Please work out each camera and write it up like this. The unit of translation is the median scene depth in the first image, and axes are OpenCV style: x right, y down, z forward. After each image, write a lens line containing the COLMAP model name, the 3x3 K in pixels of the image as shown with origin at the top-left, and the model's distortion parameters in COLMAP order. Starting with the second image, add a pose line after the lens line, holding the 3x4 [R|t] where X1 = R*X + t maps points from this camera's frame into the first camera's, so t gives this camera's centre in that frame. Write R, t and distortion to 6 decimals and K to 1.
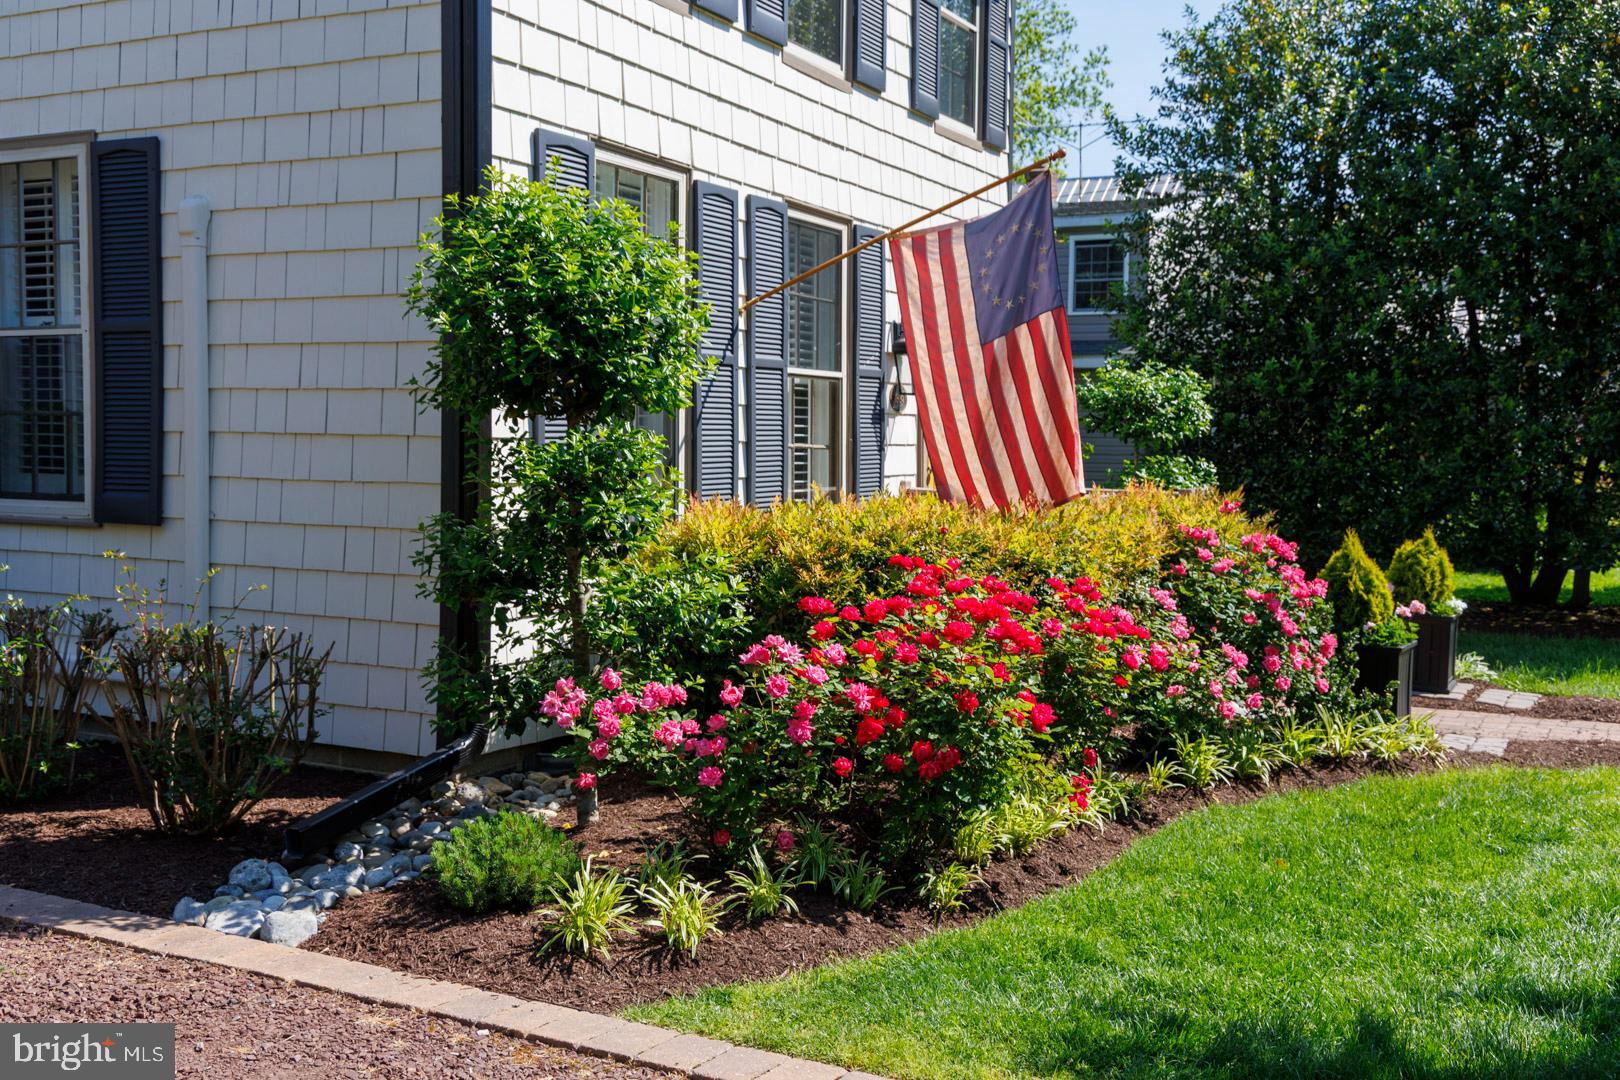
lens RADIAL K [[1639.2, 0, 810.0], [0, 1639.2, 540.0], [0, 0, 1]] dist [0.019931, 0.001318]
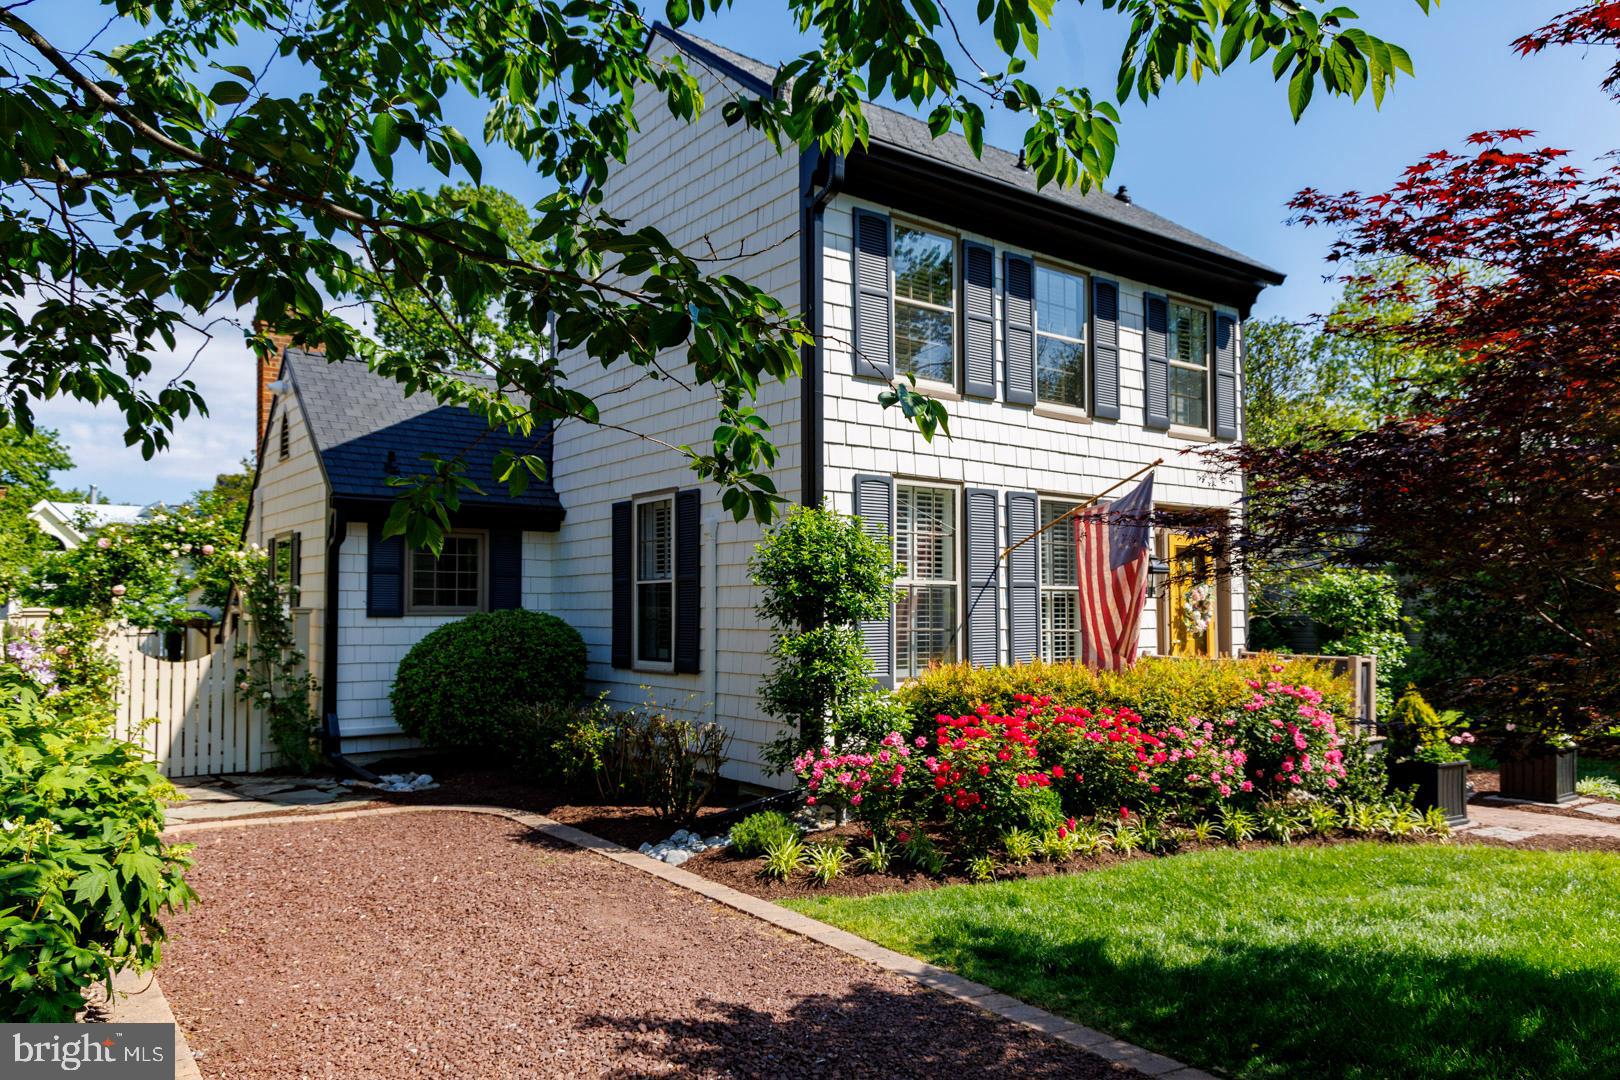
lens RADIAL K [[1115.5, 0, 810.7], [0, 1115.5, 569.5], [0, 0, 1]] dist [0.002793, 0.000725]
pose [[0.901041, -0.032416, -0.432520, 0.314508], [-0.012621, 0.994822, -0.100851, -0.000261], [0.433550, 0.096329, 0.895966, -0.186339]]
